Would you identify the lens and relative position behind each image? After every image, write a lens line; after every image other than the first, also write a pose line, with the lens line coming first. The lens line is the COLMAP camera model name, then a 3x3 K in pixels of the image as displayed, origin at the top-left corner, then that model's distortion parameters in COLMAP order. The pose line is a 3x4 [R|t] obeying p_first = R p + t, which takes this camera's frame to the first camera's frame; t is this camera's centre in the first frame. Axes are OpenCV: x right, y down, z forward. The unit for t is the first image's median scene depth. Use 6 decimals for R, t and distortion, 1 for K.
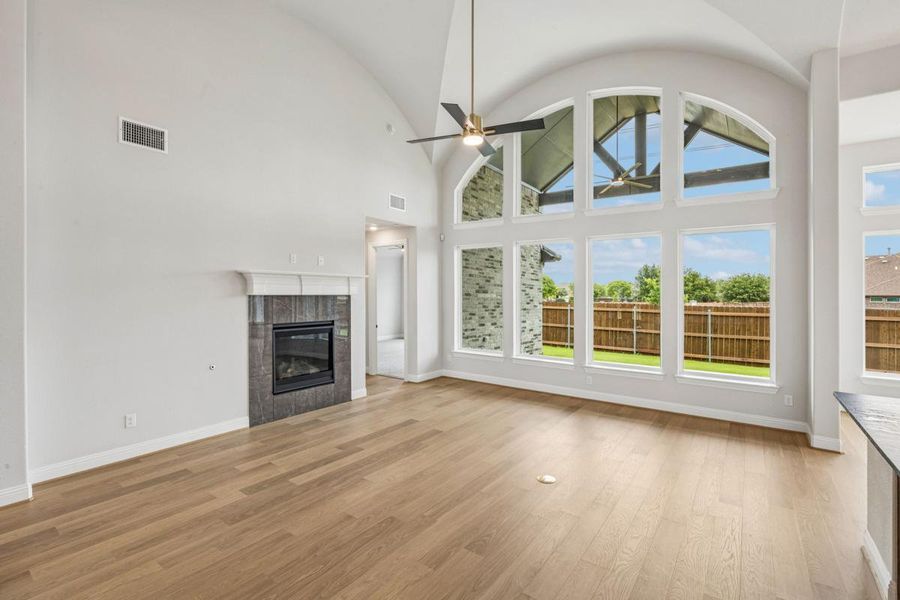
lens RADIAL K [[405.1, 0, 452.5], [0, 405.1, 301.5], [0, 0, 1]] dist [-0.017336, 0.000037]
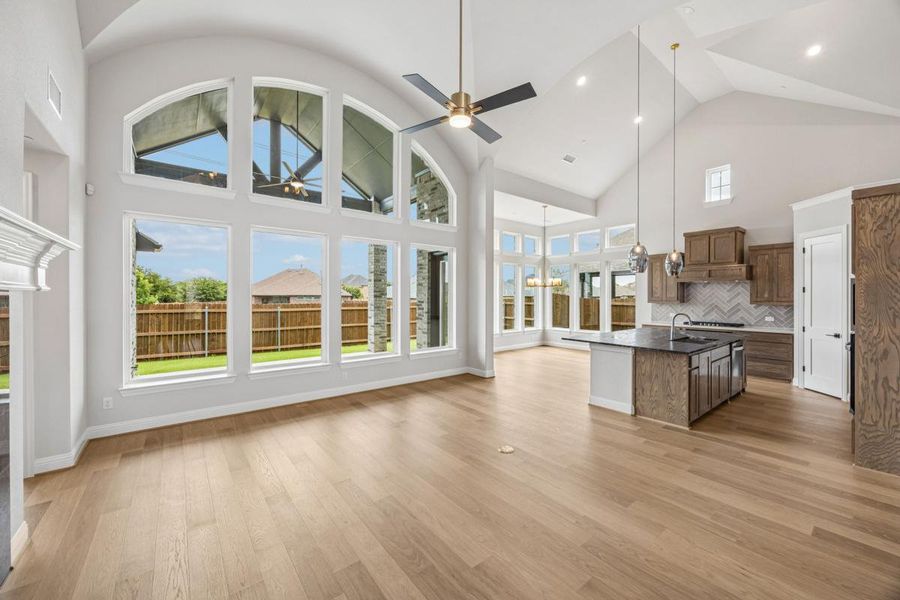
lens RADIAL K [[347.5, 0, 454.3], [0, 347.5, 296.5], [0, 0, 1]] dist [-0.007010, 0.000384]
pose [[0.266811, -0.005201, 0.963735, -0.319086], [0.018299, 0.999833, 0.000330, -0.001648], [-0.963575, 0.017547, 0.266862, 0.361221]]
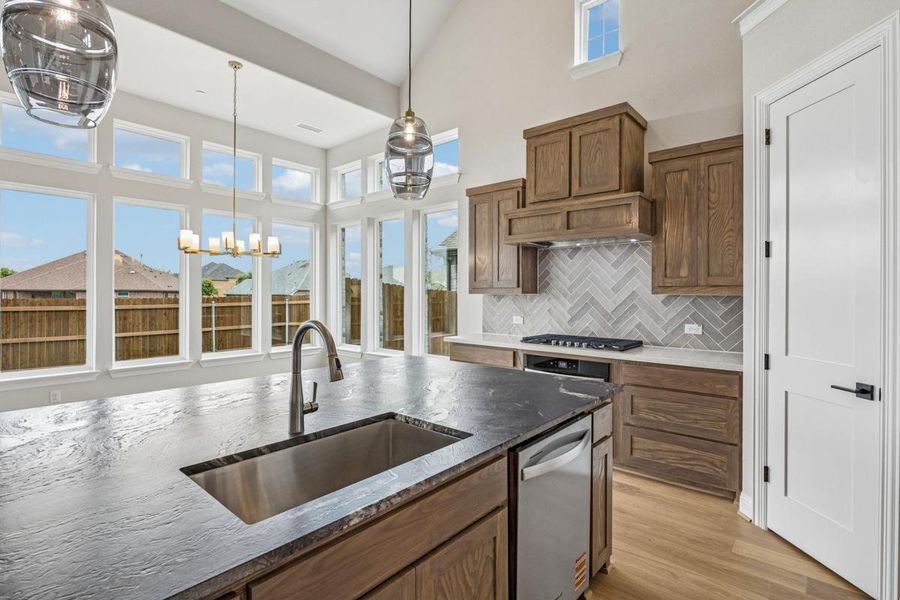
lens RADIAL K [[429.9, 0, 459.7], [0, 429.9, 294.7], [0, 0, 1]] dist [-0.012276, -0.000129]
pose [[0.074188, -0.008475, 0.997208, 0.209568], [0.015454, 0.999854, 0.007348, 0.023586], [-0.997125, 0.014866, 0.074308, 0.070086]]
